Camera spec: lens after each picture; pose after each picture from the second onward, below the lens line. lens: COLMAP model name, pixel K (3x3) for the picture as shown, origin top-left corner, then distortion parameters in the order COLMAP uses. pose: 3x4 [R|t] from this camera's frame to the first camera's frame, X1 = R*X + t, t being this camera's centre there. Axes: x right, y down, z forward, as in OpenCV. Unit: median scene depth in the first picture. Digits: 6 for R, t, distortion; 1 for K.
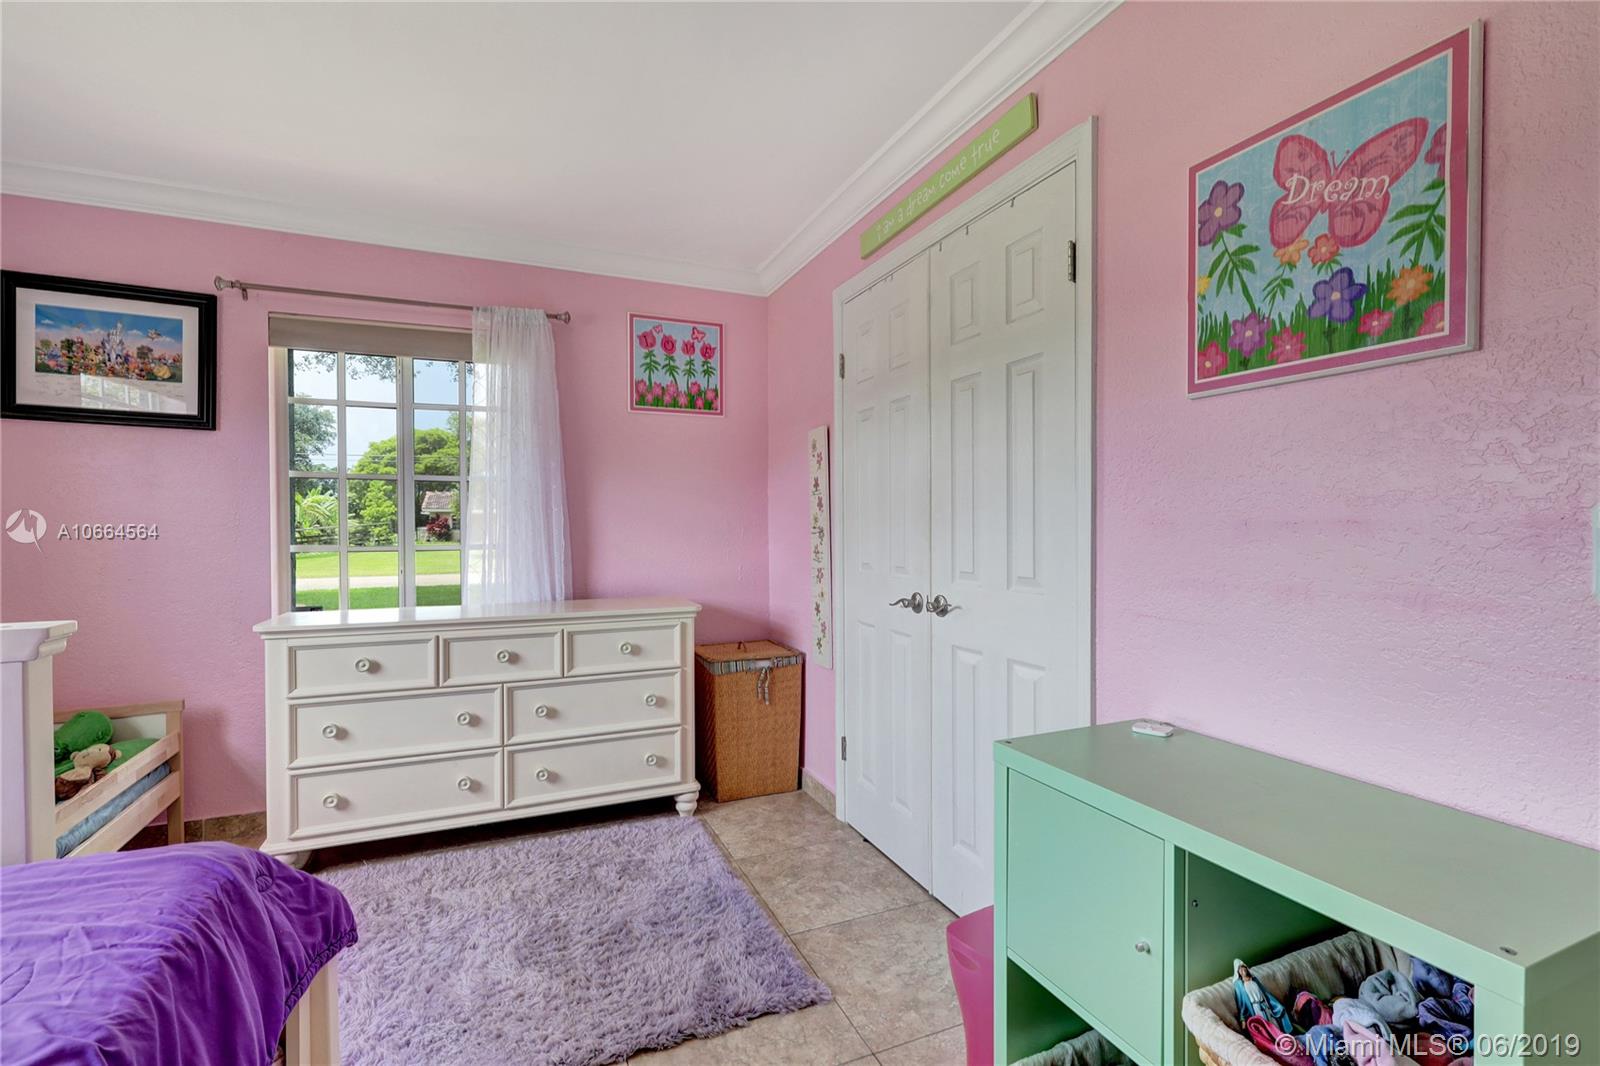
lens RADIAL K [[721.0, 0, 800.0], [0, 721.0, 535.1], [0, 0, 1]] dist [-0.000912, 0.000257]
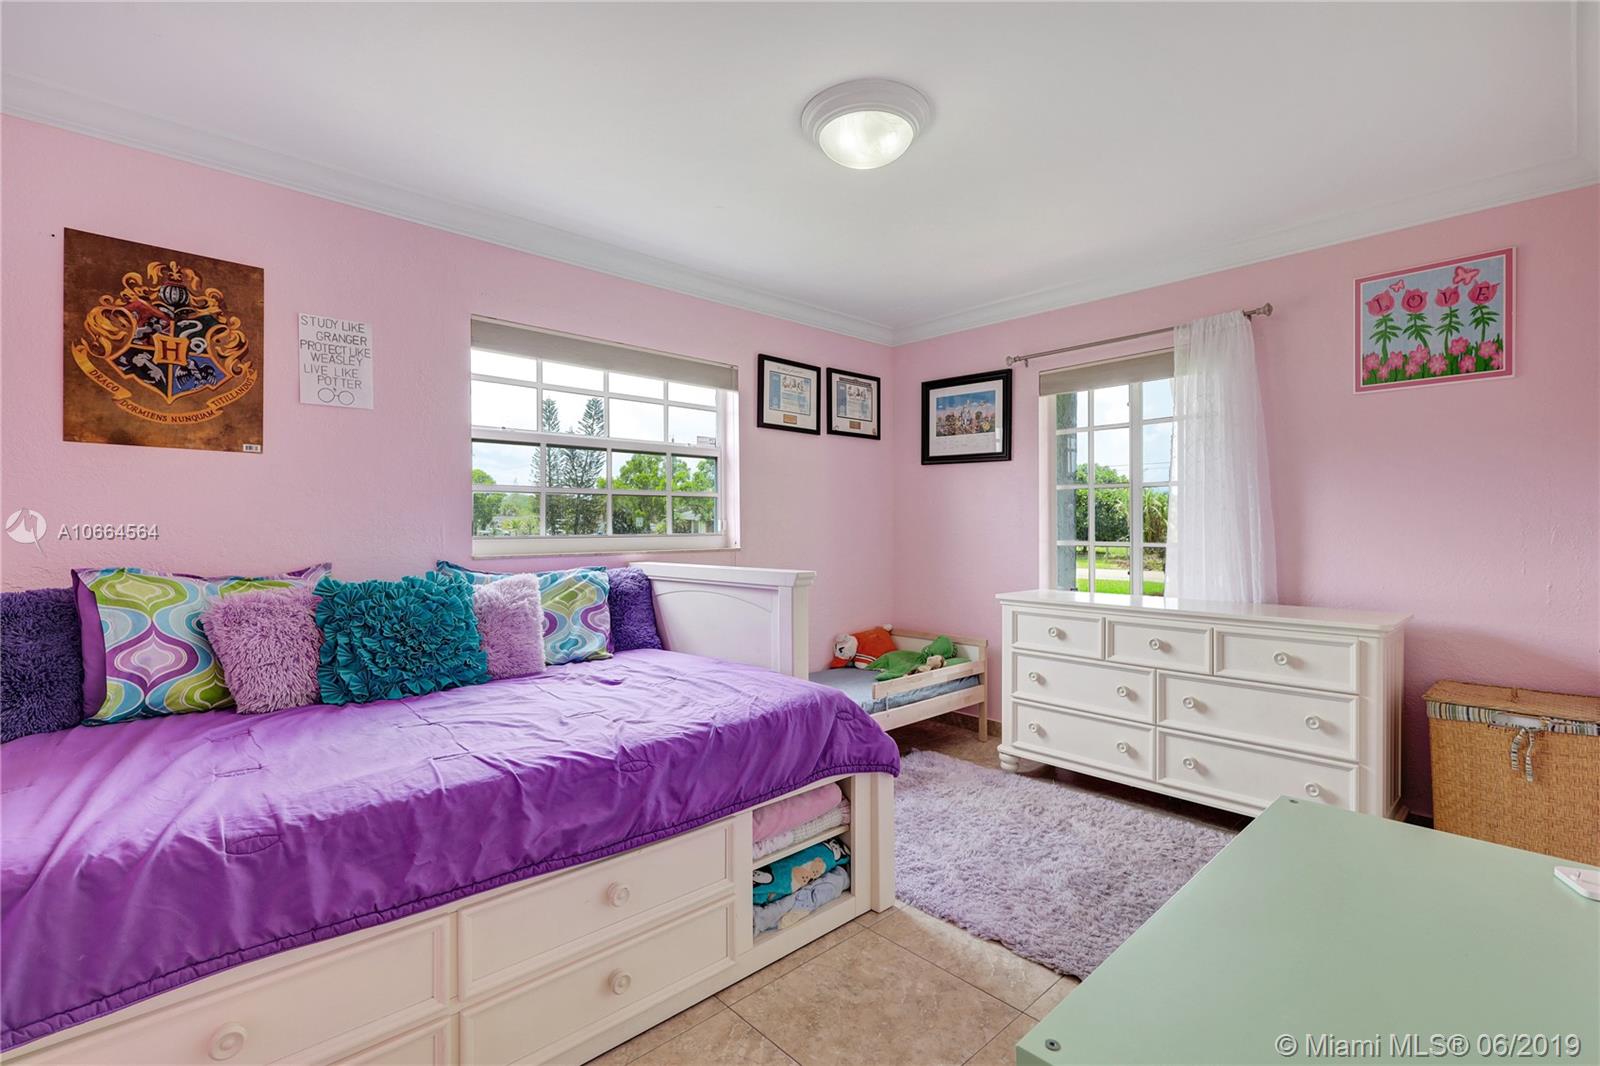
lens RADIAL K [[721.0, 0, 801.5], [0, 721.0, 526.7], [0, 0, 1]] dist [-0.000912, 0.000257]
pose [[0.335476, 0.003835, -0.942041, 0.411401], [-0.006693, 0.999976, 0.001688, -0.010246], [0.942025, 0.005739, 0.335494, 0.102155]]
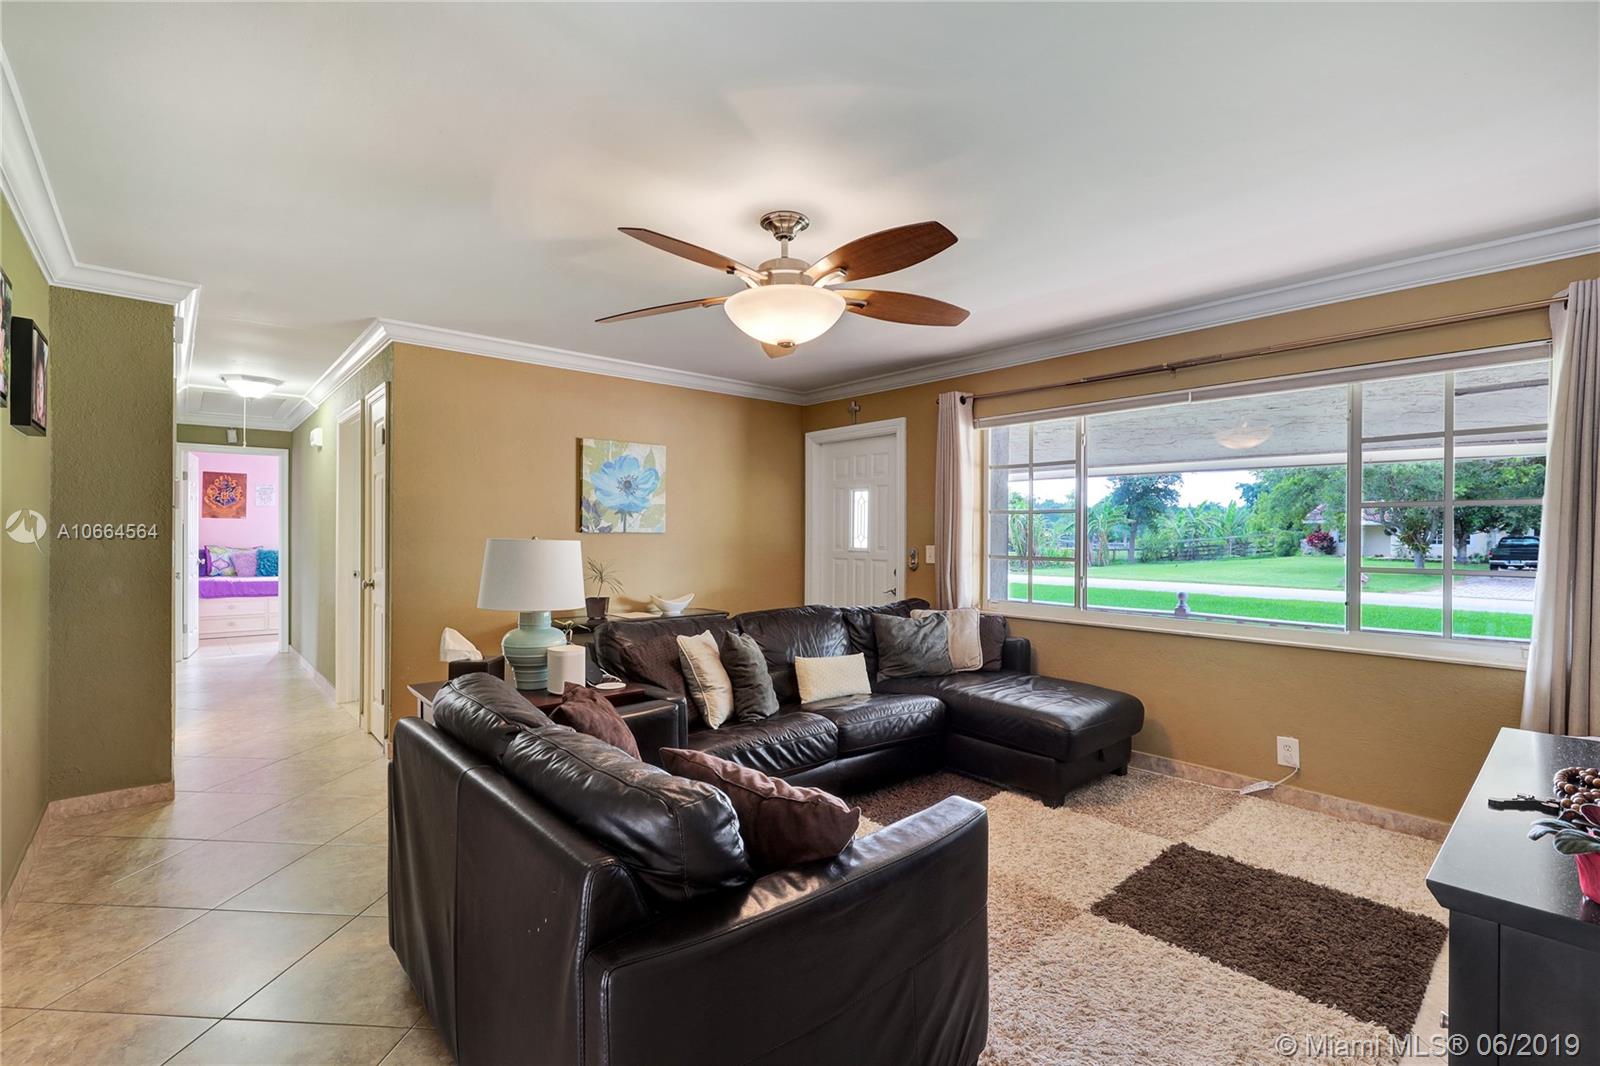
lens RADIAL K [[721.0, 0, 806.0], [0, 721.0, 539.5], [0, 0, 1]] dist [-0.000912, 0.000257]
pose [[0.303936, 0.018752, -0.952508, 1.639351], [-0.023065, 0.999658, 0.012320, -0.043276], [0.952413, 0.018225, 0.304264, 0.575160]]
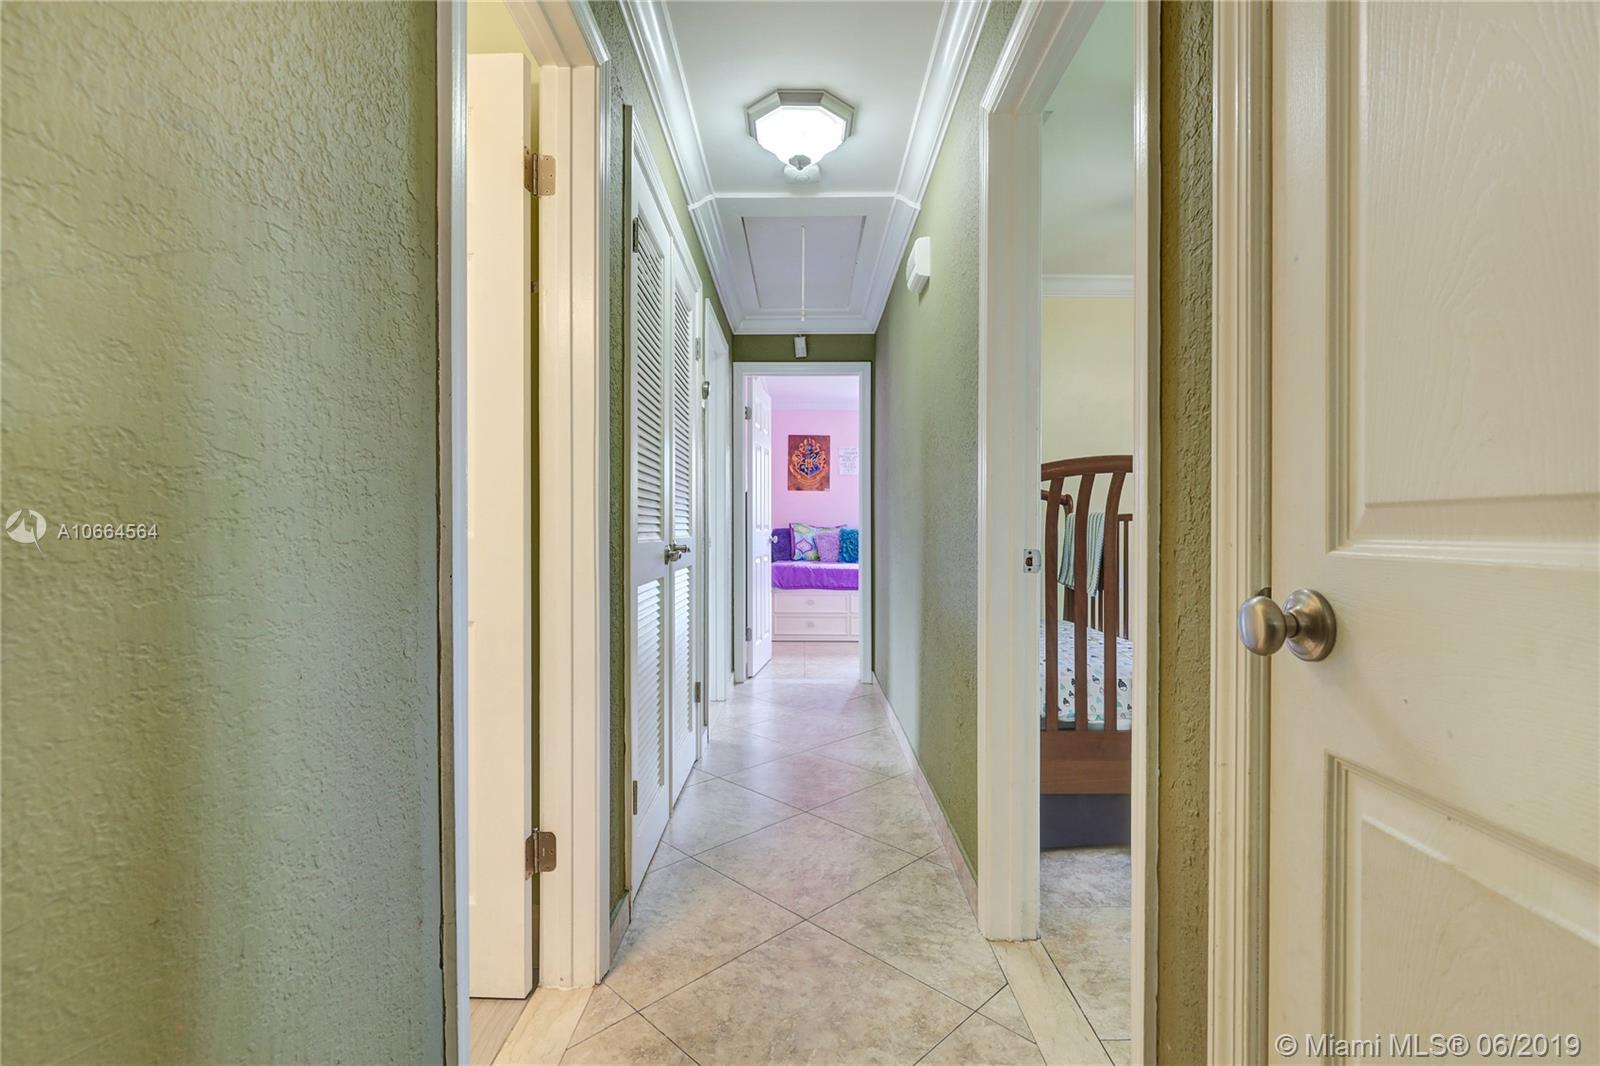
lens RADIAL K [[721.0, 0, 803.7], [0, 721.0, 536.9], [0, 0, 1]] dist [-0.000912, 0.000257]
pose [[-0.399569, 0.021361, -0.916454, 1.050828], [-0.011368, 0.999536, 0.028254, -0.001792], [0.916633, 0.021708, -0.399140, 0.387990]]
